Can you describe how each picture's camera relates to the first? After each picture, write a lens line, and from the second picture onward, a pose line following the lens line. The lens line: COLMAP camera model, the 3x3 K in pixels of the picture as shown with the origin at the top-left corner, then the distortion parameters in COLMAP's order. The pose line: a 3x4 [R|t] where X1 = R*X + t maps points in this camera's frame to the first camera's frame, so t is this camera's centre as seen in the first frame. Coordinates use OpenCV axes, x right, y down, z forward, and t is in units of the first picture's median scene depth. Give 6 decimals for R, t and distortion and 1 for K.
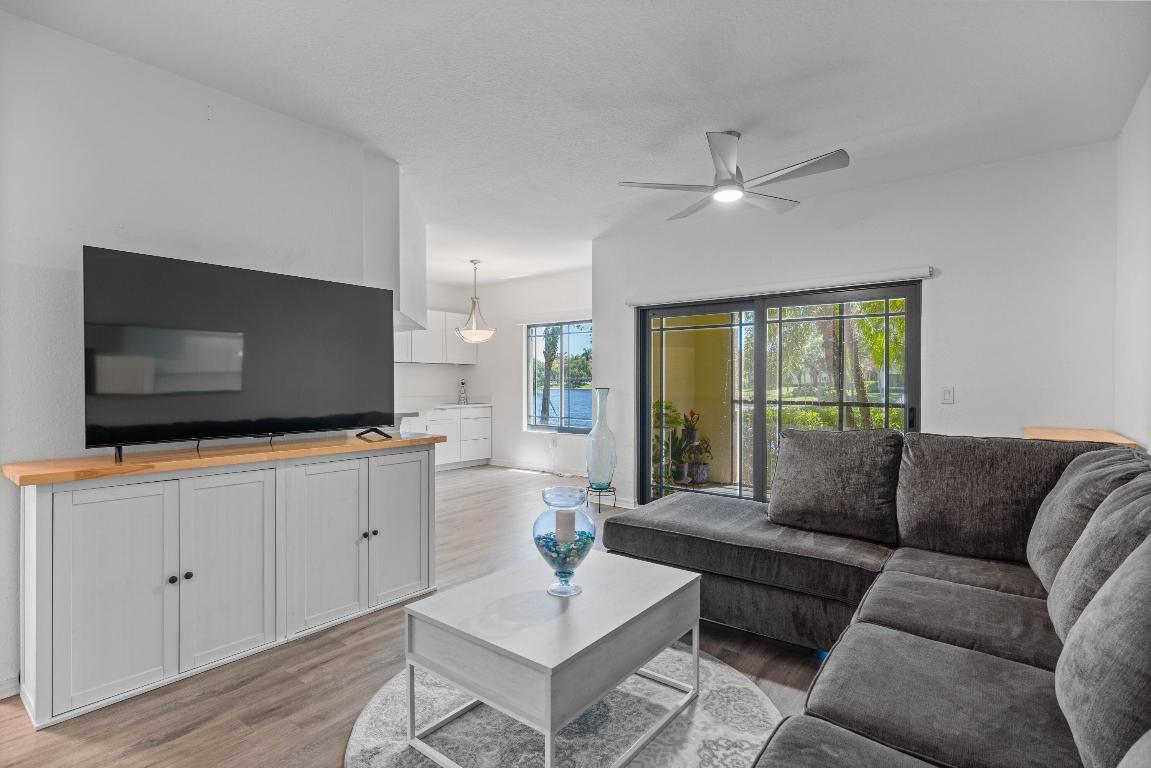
lens RADIAL K [[565.3, 0, 569.4], [0, 565.3, 382.0], [0, 0, 1]] dist [-0.002275, 0.000123]
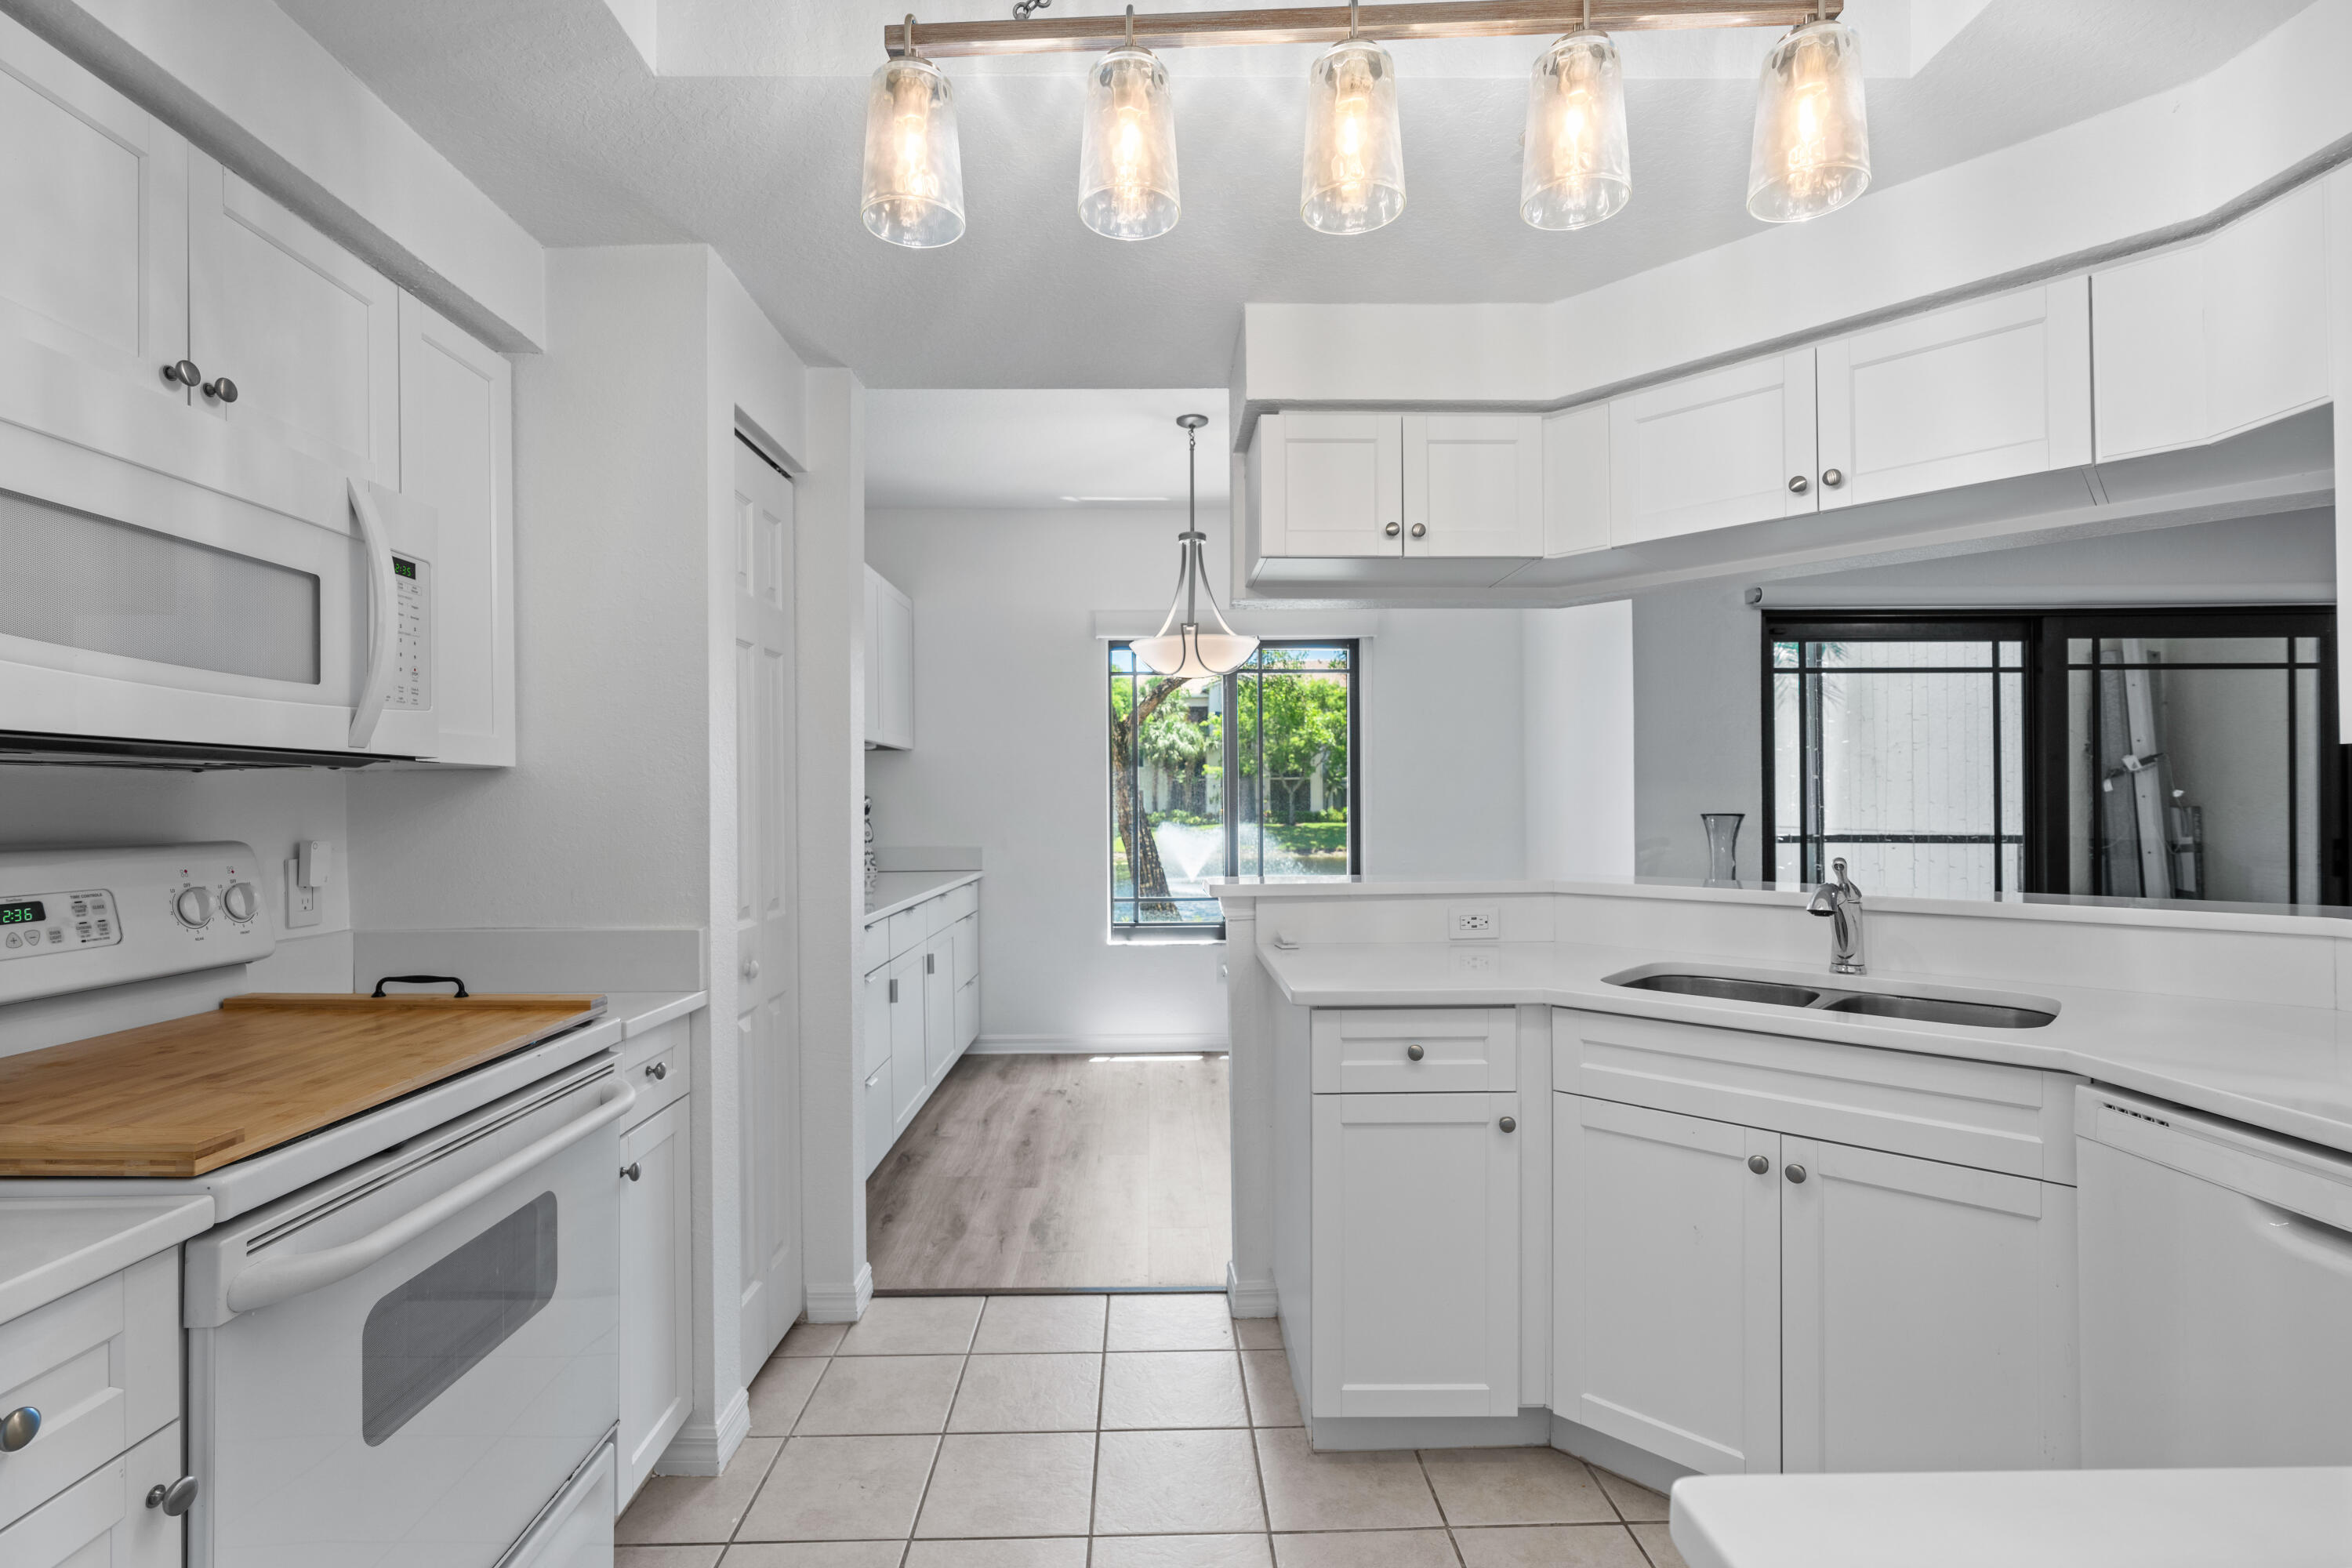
lens RADIAL K [[1130.2, 0, 1176.8], [0, 1130.2, 800.5], [0, 0, 1]] dist [-0.001860, 0.000115]
pose [[0.774820, -0.006853, 0.632145, -1.162380], [0.009588, 0.999954, -0.000911, -0.000883], [-0.632109, 0.006767, 0.774850, 1.040380]]
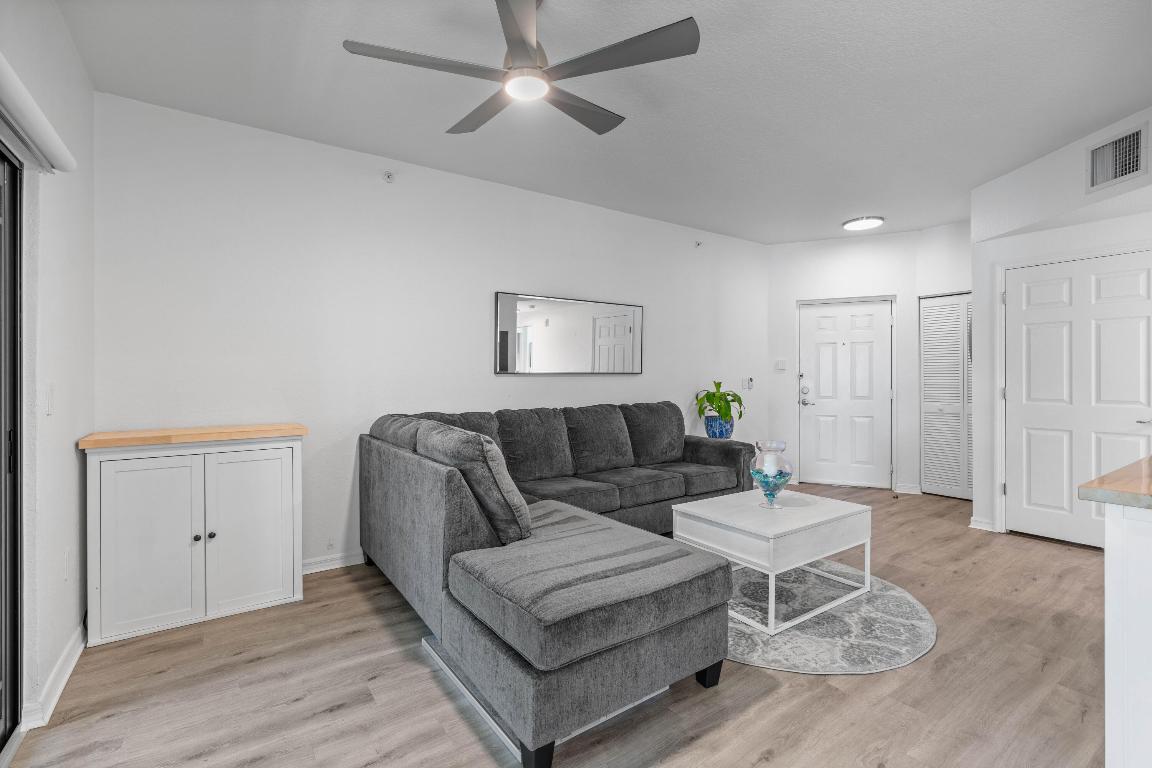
lens RADIAL K [[515.3, 0, 575.7], [0, 515.3, 376.2], [0, 0, 1]] dist [-0.002823, 0.004612]
pose [[-0.954605, 0.001934, 0.297868, 0.048964], [0.003227, 0.999987, 0.003847, 0.001727], [-0.297857, 0.004633, -0.954599, 1.542003]]
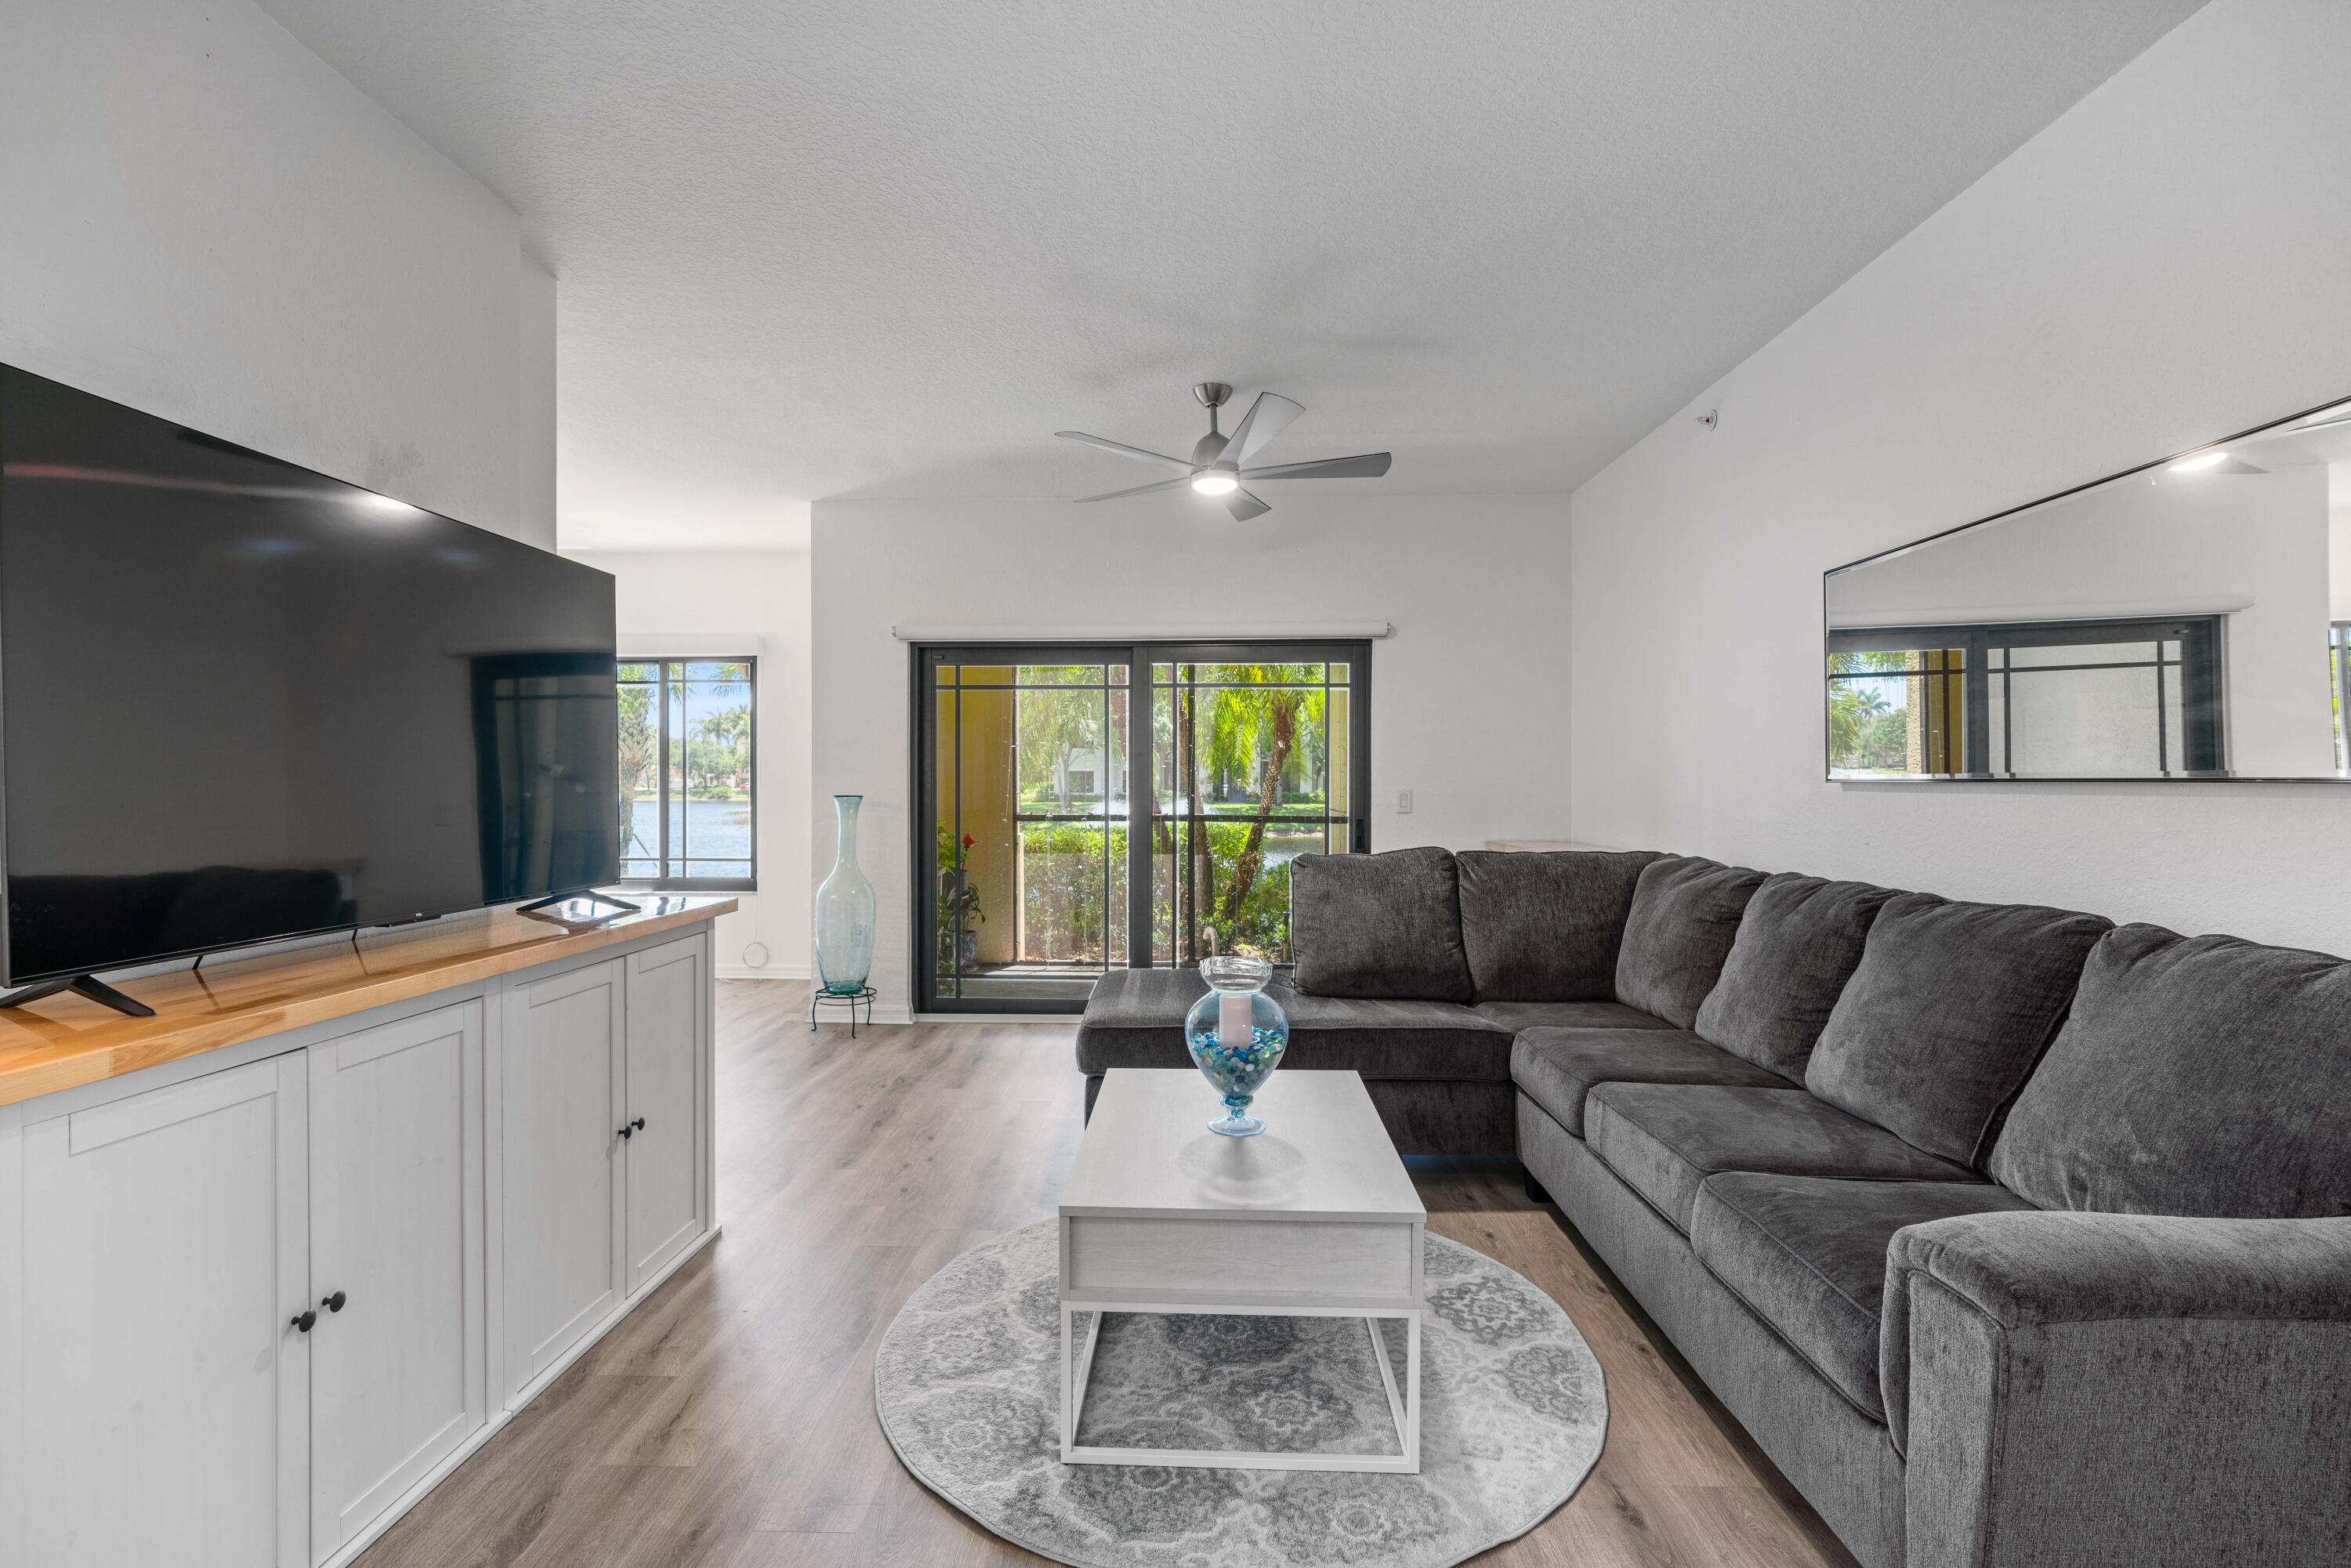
lens RADIAL K [[1073.4, 0, 1181.1], [0, 1073.4, 776.8], [0, 0, 1]] dist [-0.001765, 0.000110]
pose [[0.804377, 0.003231, 0.594110, -0.456277], [0.000169, 0.999984, -0.005668, -0.000232], [-0.594119, 0.004660, 0.804364, 0.066868]]
